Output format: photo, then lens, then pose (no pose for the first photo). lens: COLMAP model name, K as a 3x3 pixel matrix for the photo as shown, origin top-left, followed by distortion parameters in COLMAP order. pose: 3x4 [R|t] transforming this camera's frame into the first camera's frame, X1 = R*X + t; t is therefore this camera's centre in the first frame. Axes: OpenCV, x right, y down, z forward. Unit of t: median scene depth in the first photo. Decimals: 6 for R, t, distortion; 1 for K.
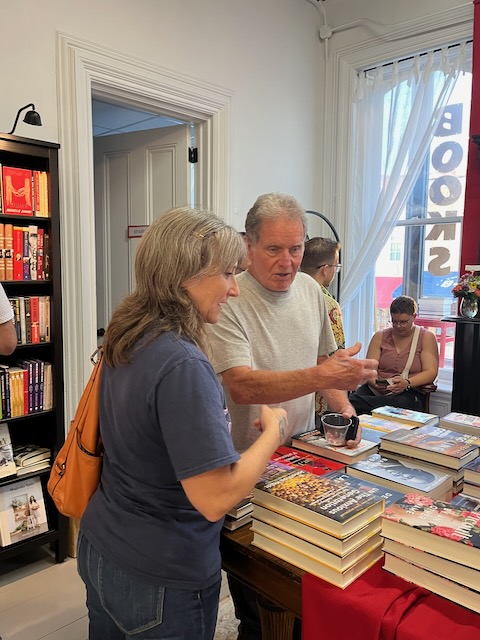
lens RADIAL K [[561.8, 0, 255.3], [0, 561.8, 336.6], [0, 0, 1]] dist [0.033432, 0.017703]
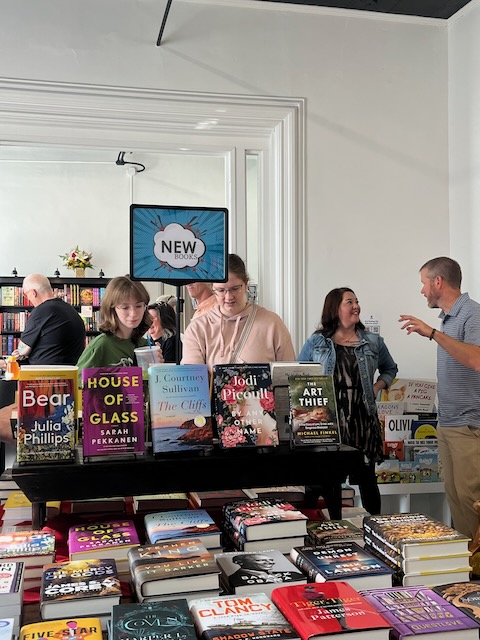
lens RADIAL K [[789.2, 0, 242.0], [0, 789.2, 319.6], [0, 0, 1]] dist [0.028136, 0.000000]
pose [[-0.839950, -0.009430, 0.542582, -0.377232], [0.049201, 0.994408, 0.093448, -0.249840], [-0.540429, 0.105187, -0.834789, 2.014085]]
